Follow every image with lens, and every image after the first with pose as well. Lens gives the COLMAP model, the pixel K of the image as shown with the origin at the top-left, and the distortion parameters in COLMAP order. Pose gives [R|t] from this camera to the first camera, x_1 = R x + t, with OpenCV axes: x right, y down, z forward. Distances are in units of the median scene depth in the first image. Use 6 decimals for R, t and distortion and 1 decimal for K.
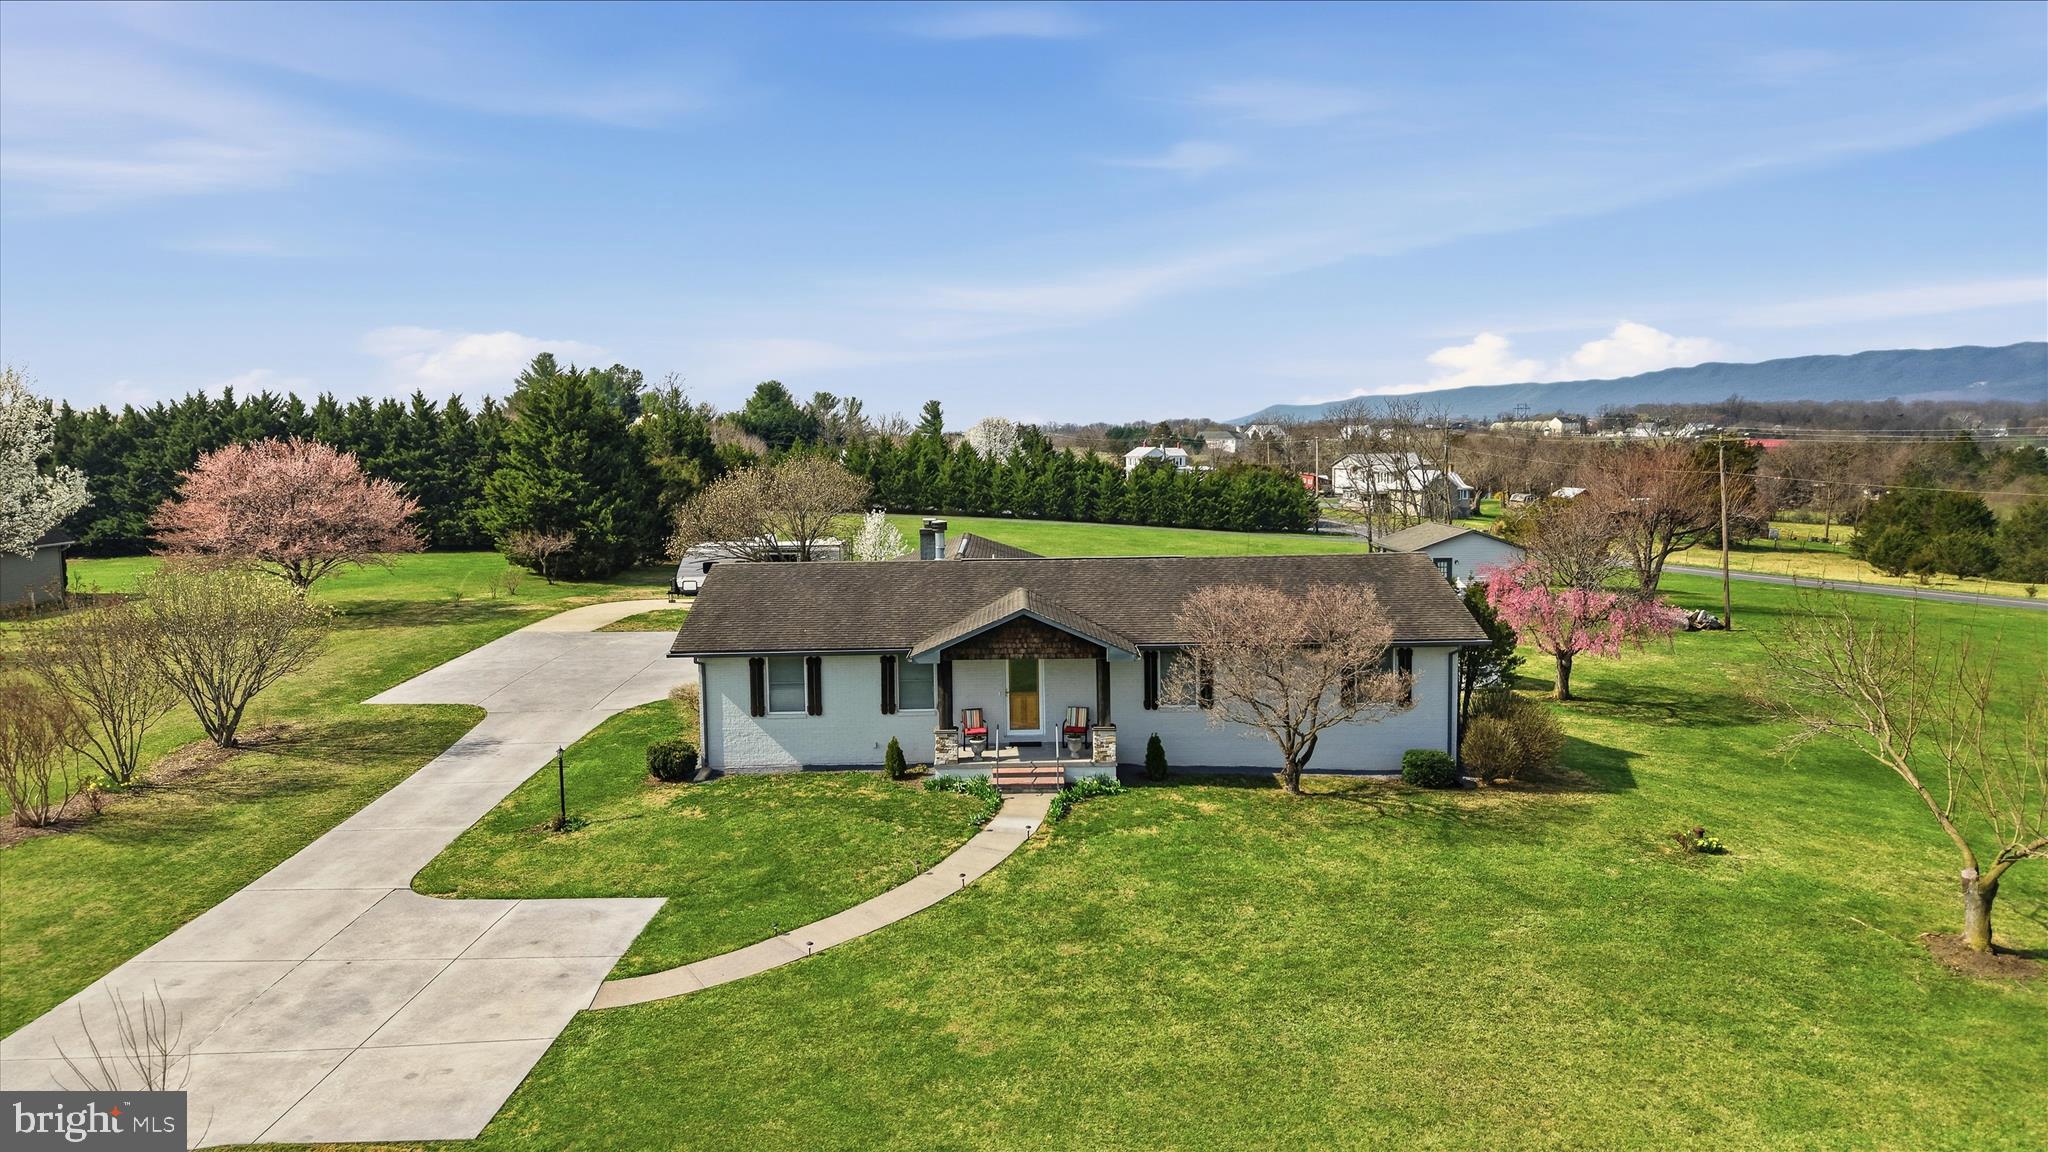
lens RADIAL K [[1361.9, 0, 1024.0], [0, 1361.9, 576.0], [0, 0, 1]] dist [0.053925, -0.062791]
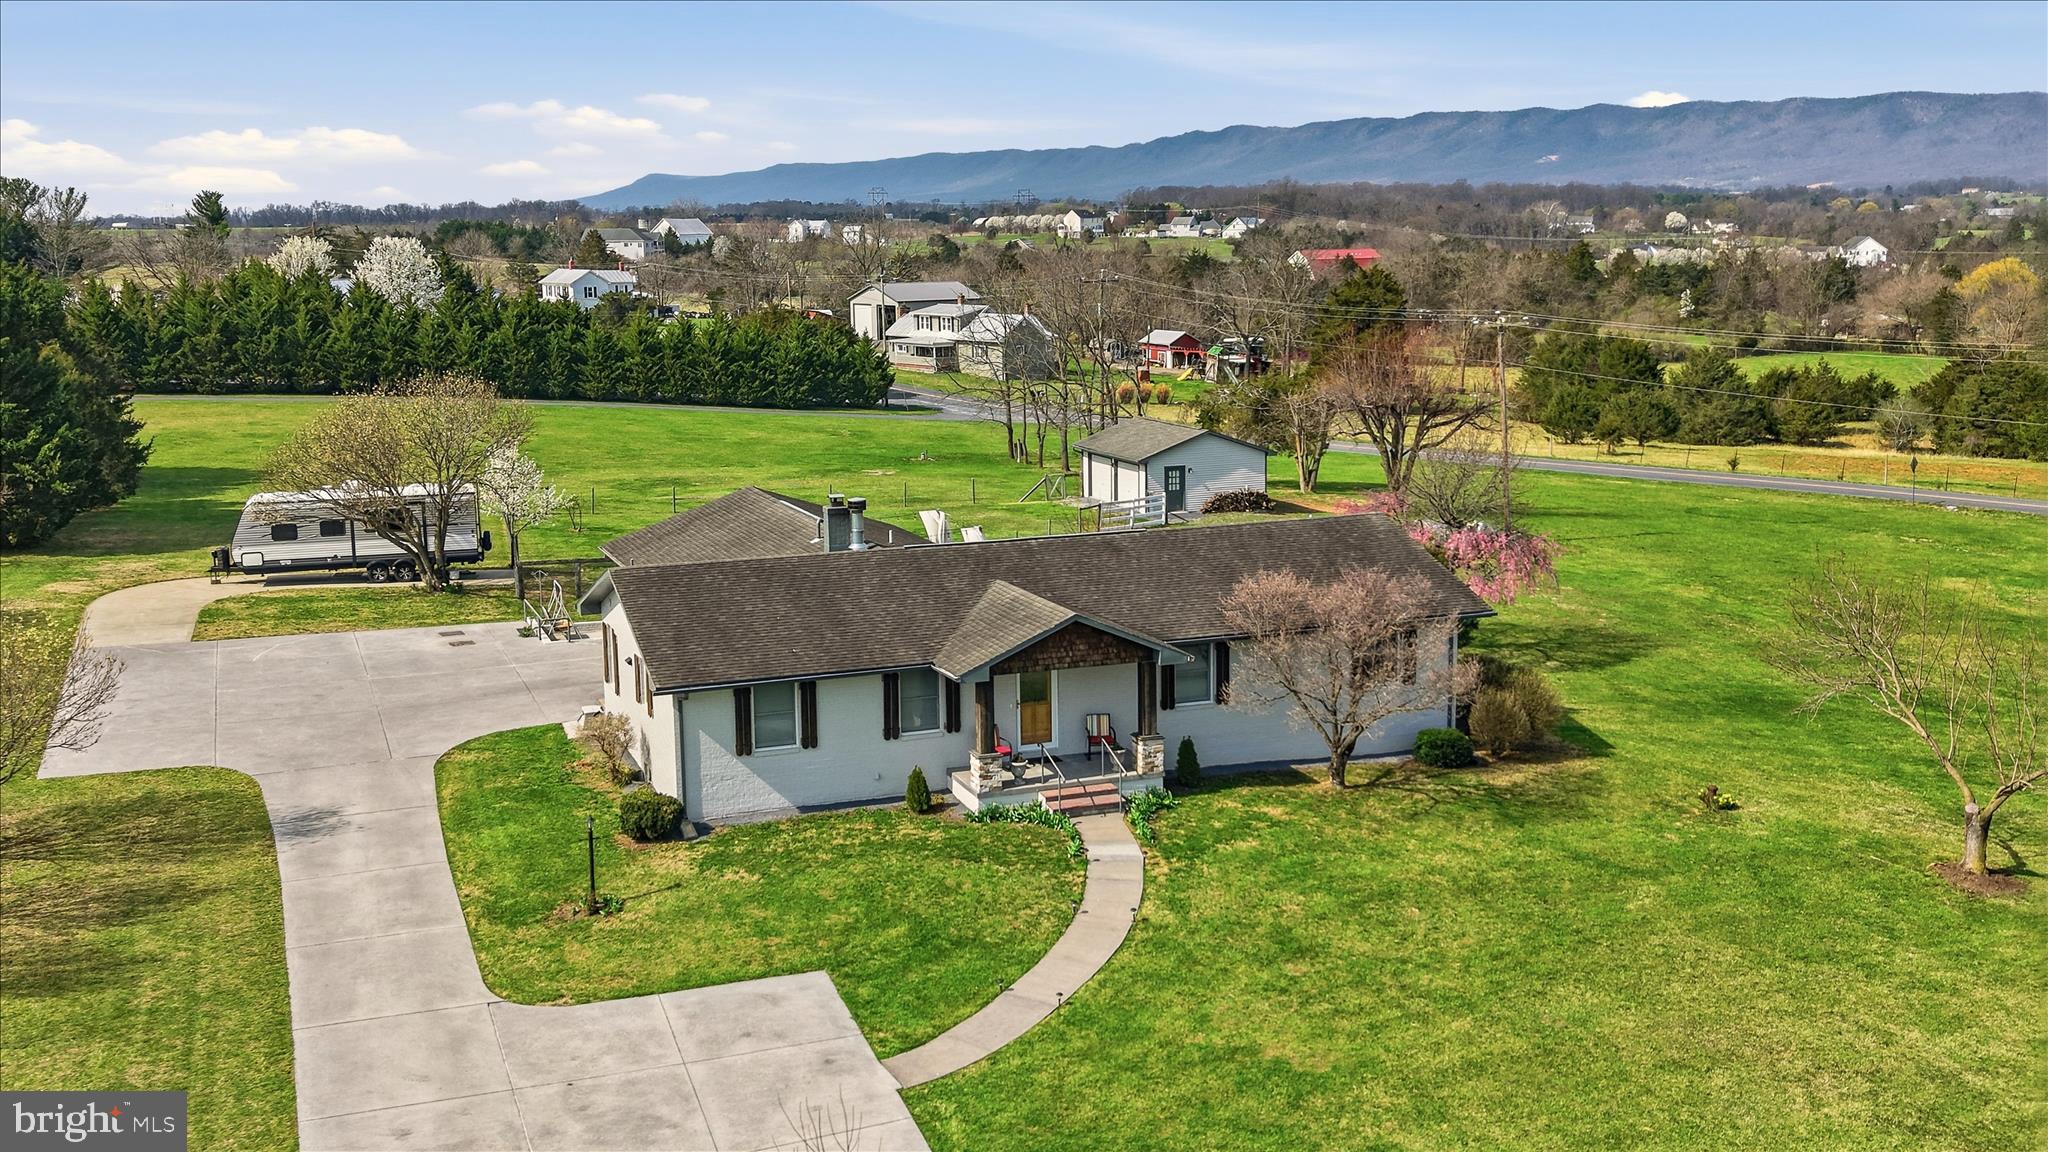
lens RADIAL K [[2024.7, 0, 1024.0], [0, 2024.7, 576.0], [0, 0, 1]] dist [0.148380, -0.349736]
pose [[0.936991, -0.058206, 0.344470, -0.487112], [0.034137, 0.996559, 0.075533, -0.102673], [-0.347681, -0.059015, 0.935754, -0.244472]]
